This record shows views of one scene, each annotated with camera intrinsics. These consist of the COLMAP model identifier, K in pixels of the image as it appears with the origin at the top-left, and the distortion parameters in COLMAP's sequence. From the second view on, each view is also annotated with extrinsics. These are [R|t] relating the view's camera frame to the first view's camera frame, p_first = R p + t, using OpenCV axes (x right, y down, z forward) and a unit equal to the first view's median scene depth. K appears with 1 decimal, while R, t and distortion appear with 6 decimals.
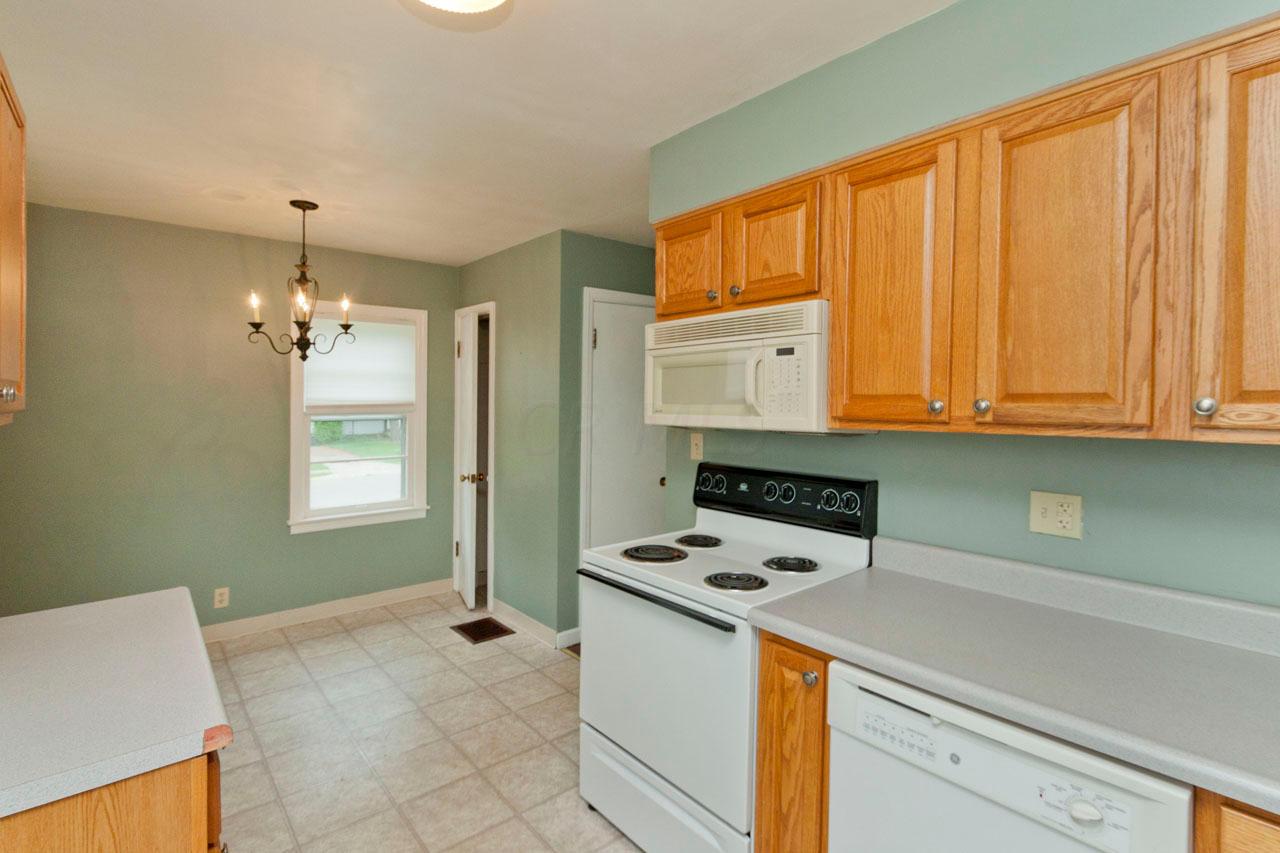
lens RADIAL K [[609.3, 0, 643.9], [0, 609.3, 385.3], [0, 0, 1]] dist [0.001494, 0.000325]
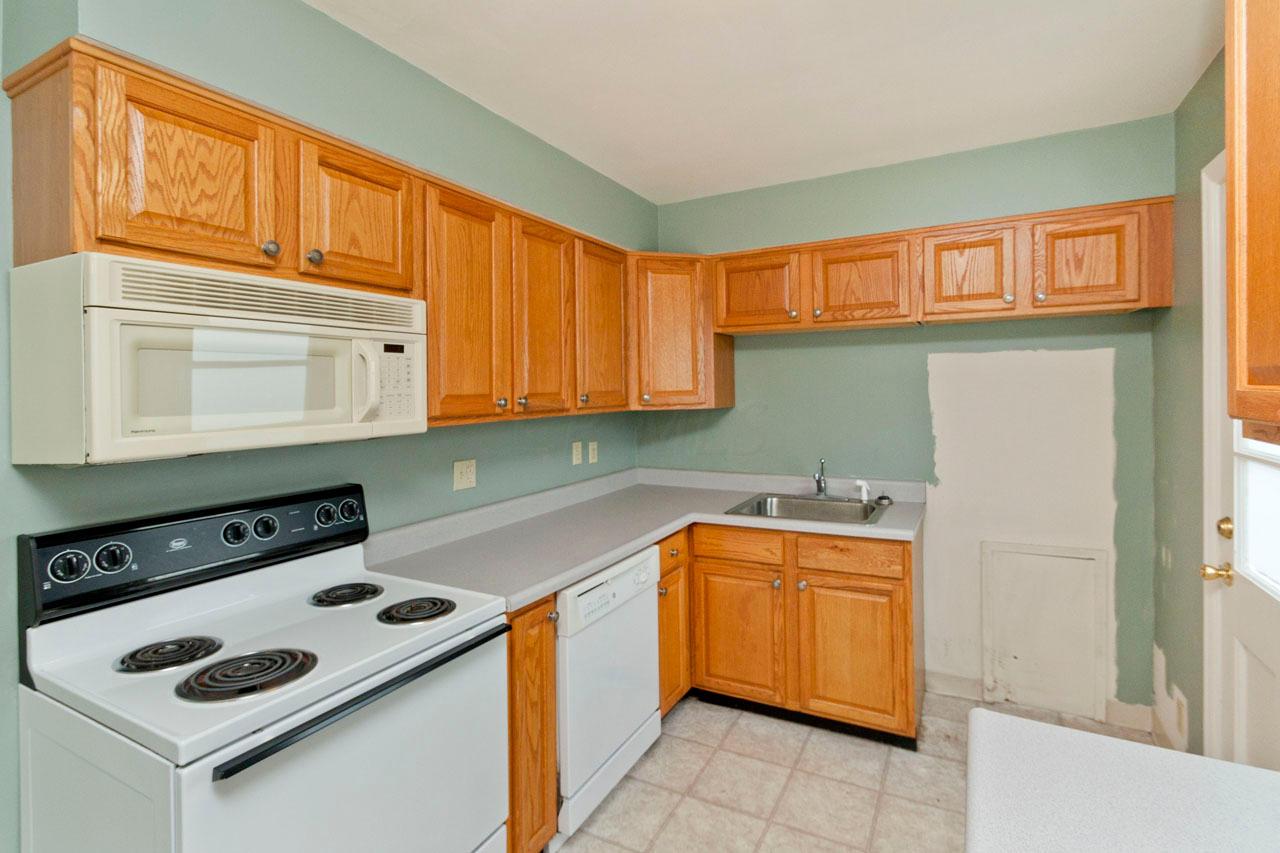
lens RADIAL K [[609.3, 0, 643.9], [0, 609.3, 385.3], [0, 0, 1]] dist [0.001494, 0.000325]
pose [[-0.360340, 0.009061, 0.932777, -0.741542], [-0.007196, 0.999896, -0.012492, 0.008276], [-0.932793, -0.011213, -0.360237, 0.967055]]
